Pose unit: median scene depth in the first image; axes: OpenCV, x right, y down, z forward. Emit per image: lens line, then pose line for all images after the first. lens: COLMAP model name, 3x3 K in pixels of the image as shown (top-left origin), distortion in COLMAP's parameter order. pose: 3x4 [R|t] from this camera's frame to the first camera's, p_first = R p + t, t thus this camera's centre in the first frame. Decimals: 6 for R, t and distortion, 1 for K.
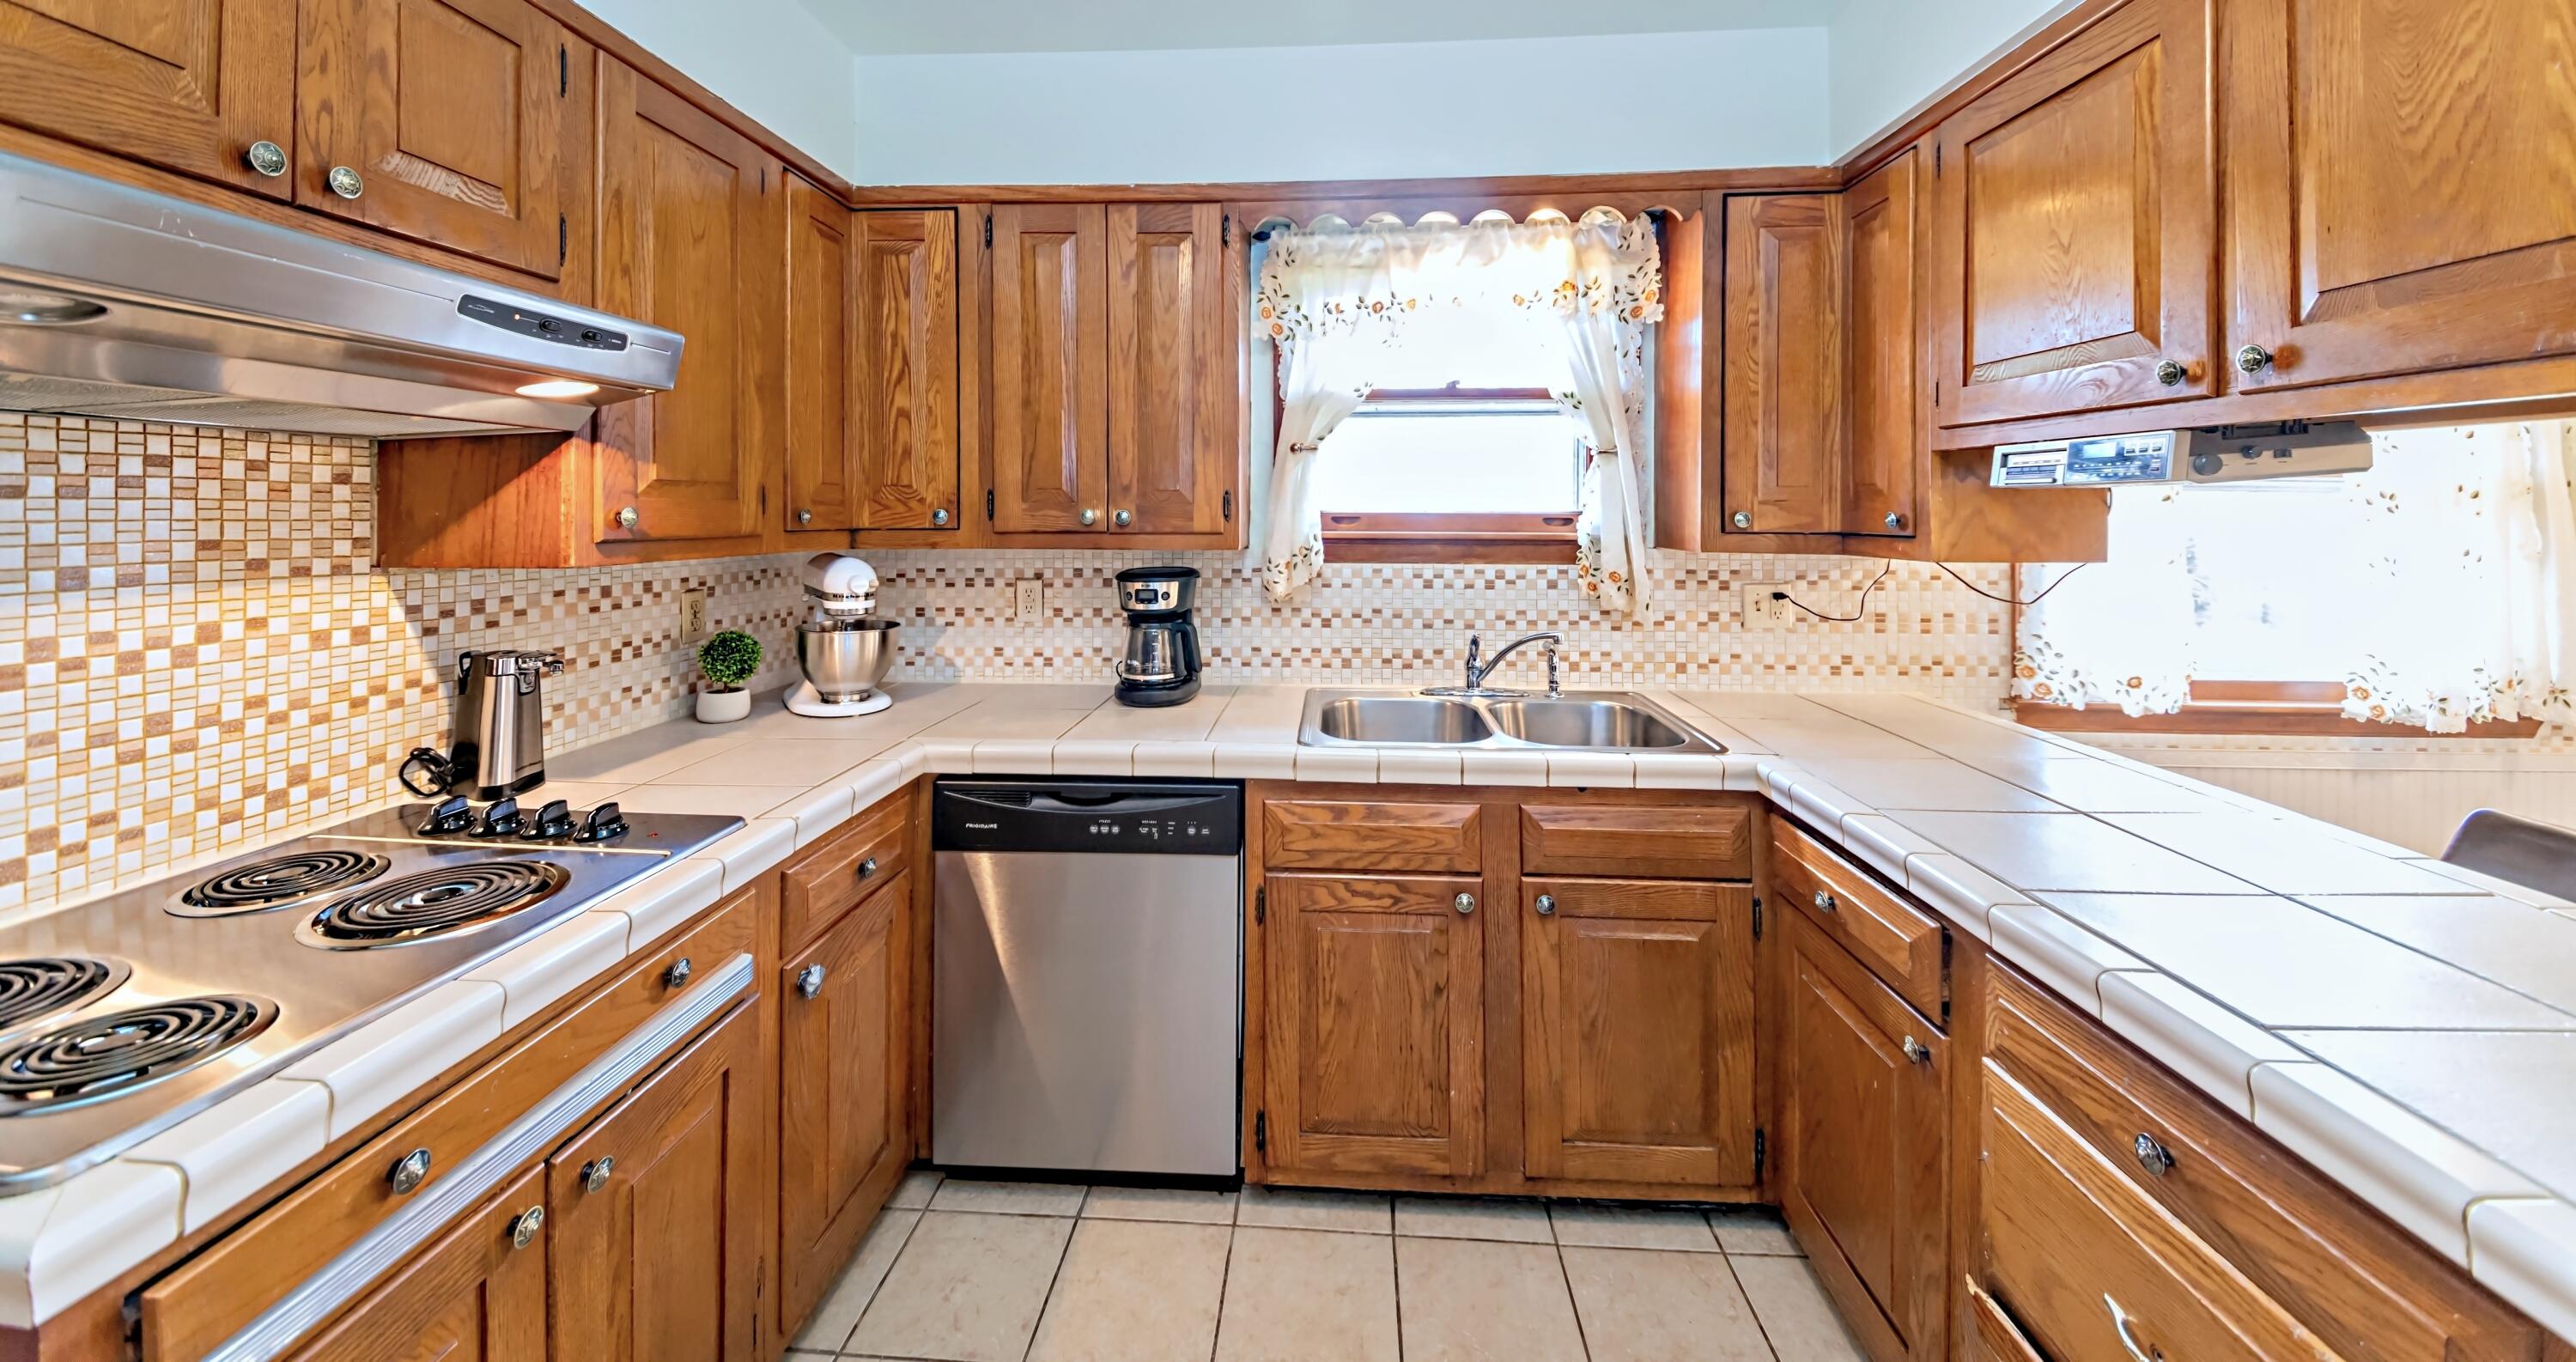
lens RADIAL K [[909.3, 0, 1292.0], [0, 909.3, 496.7], [0, 0, 1]] dist [0.054510, -0.018393]
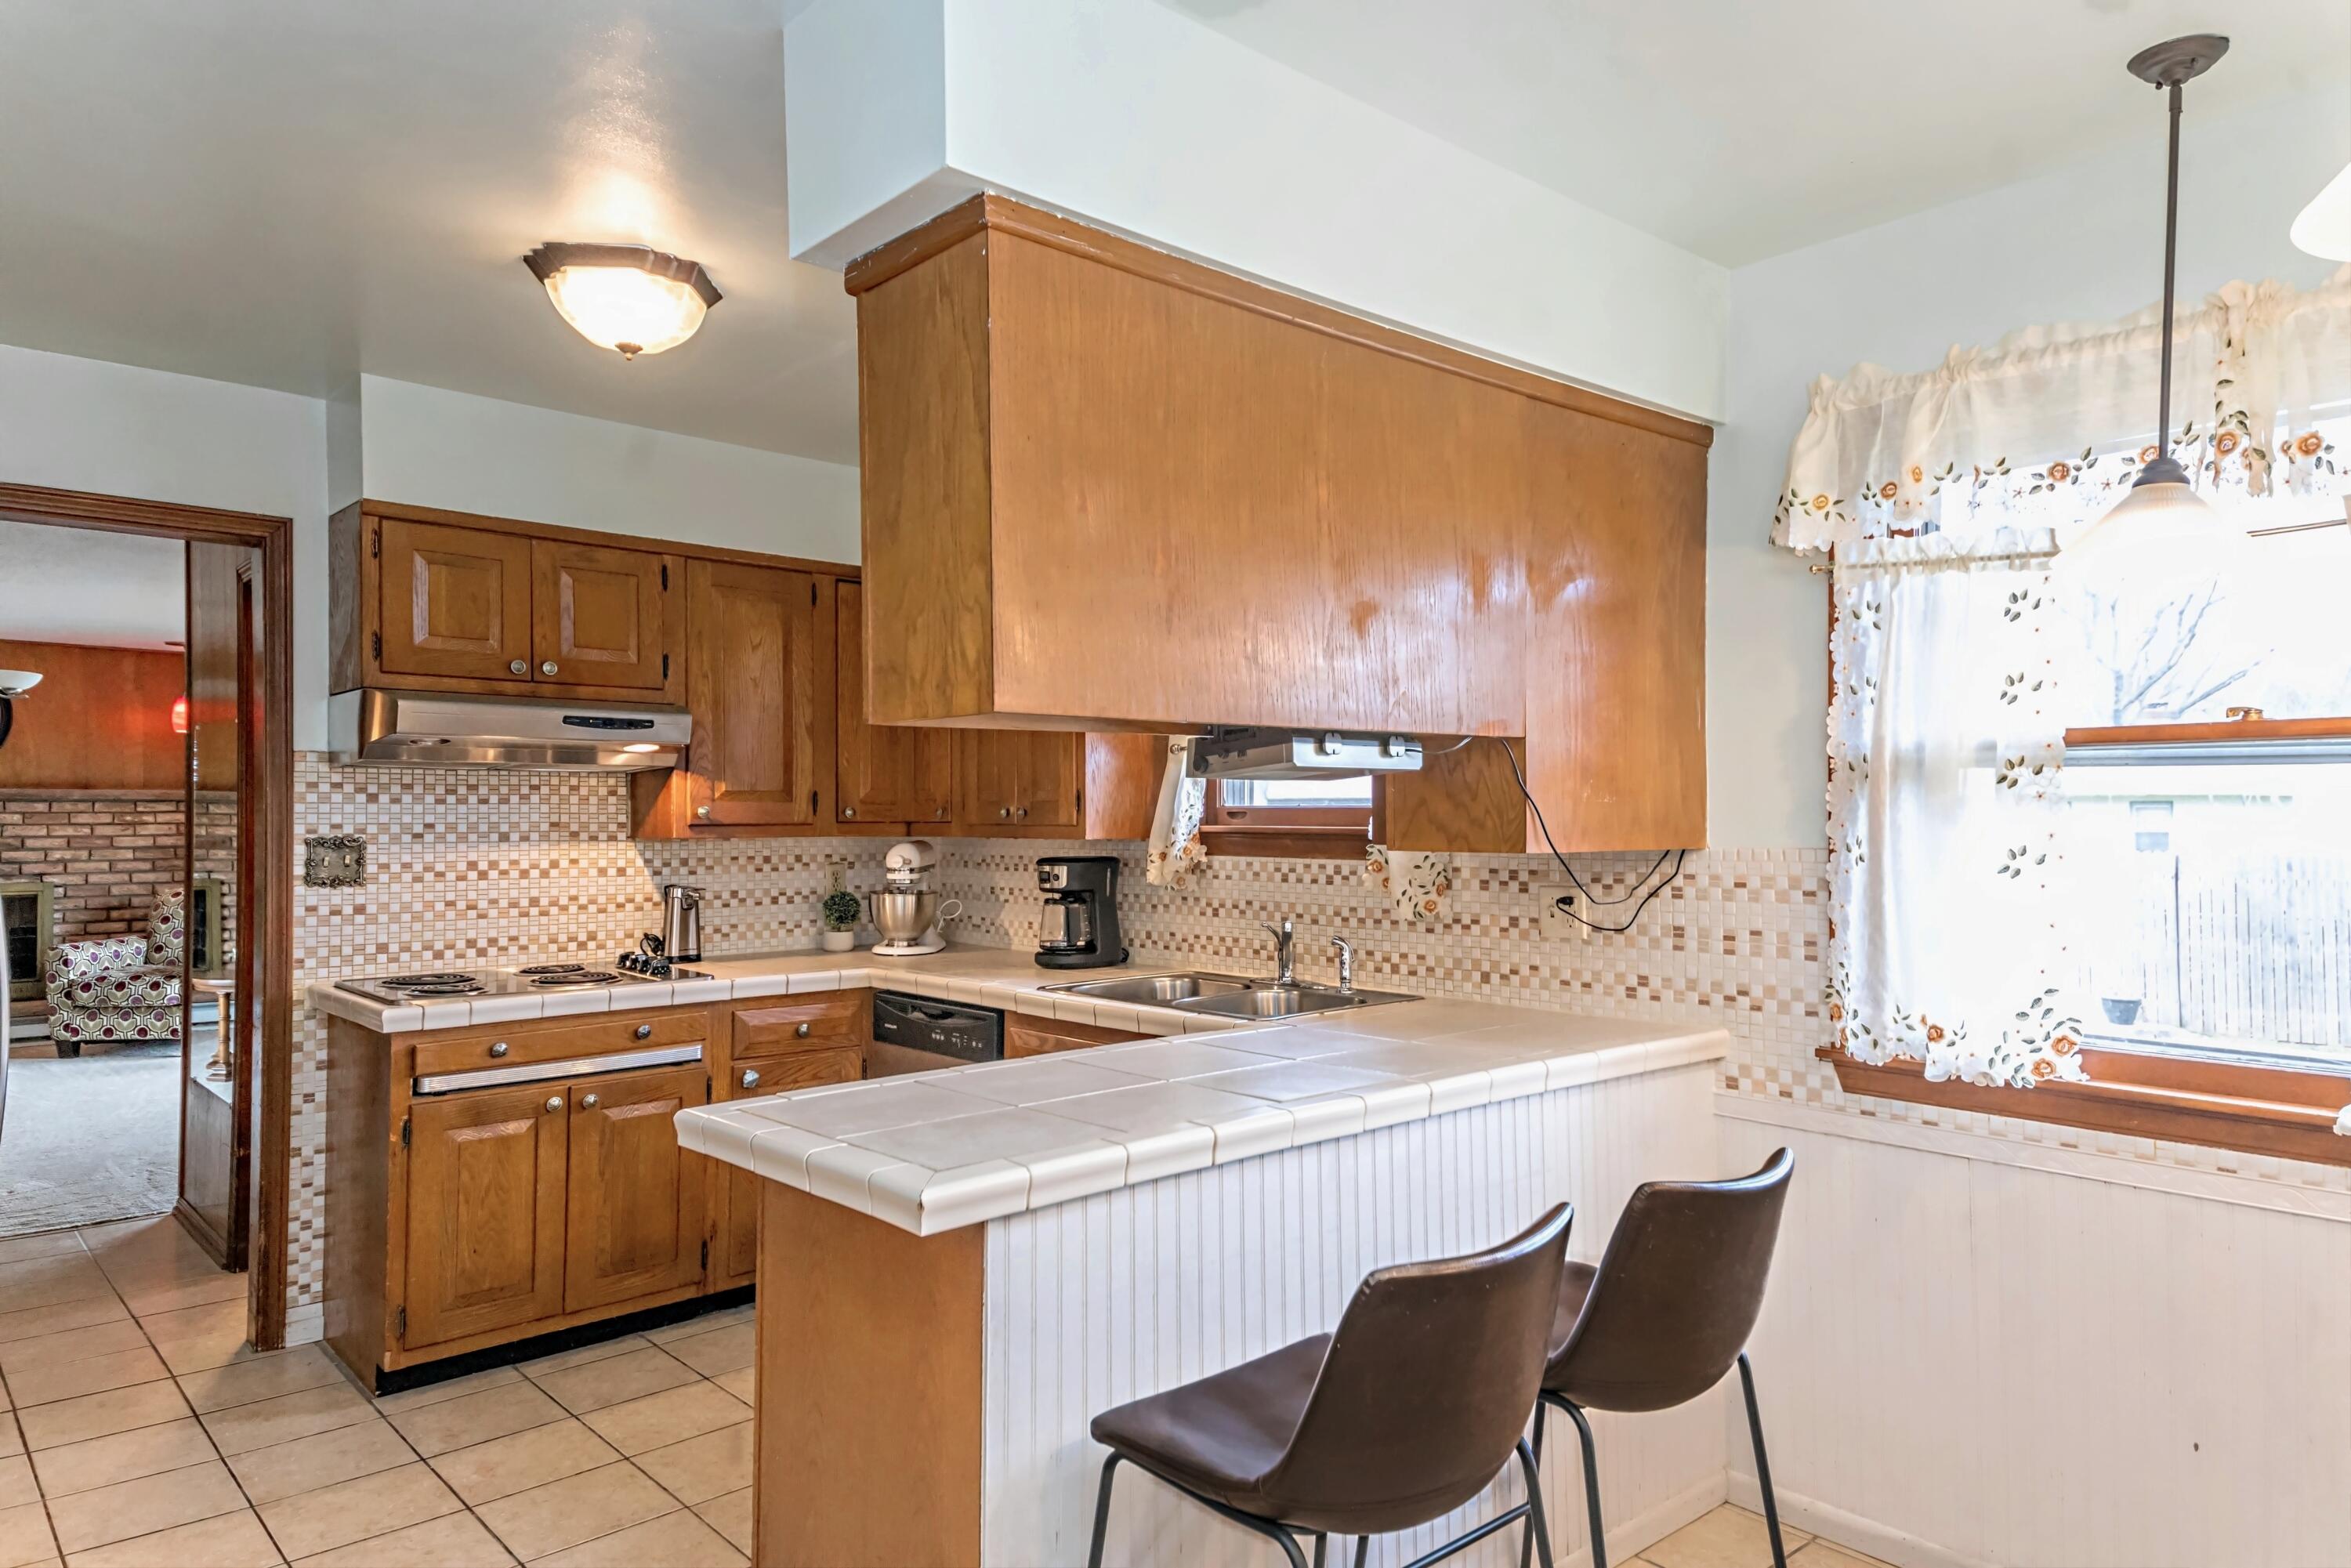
lens RADIAL K [[1469.8, 0, 1175.5], [0, 1469.8, 784.0], [0, 0, 1]] dist [0.183196, -0.000197]
pose [[0.703960, -0.018429, -0.710001, 1.527306], [0.013371, 0.999830, -0.012696, 0.013144], [0.710114, -0.000556, 0.704087, -0.298398]]
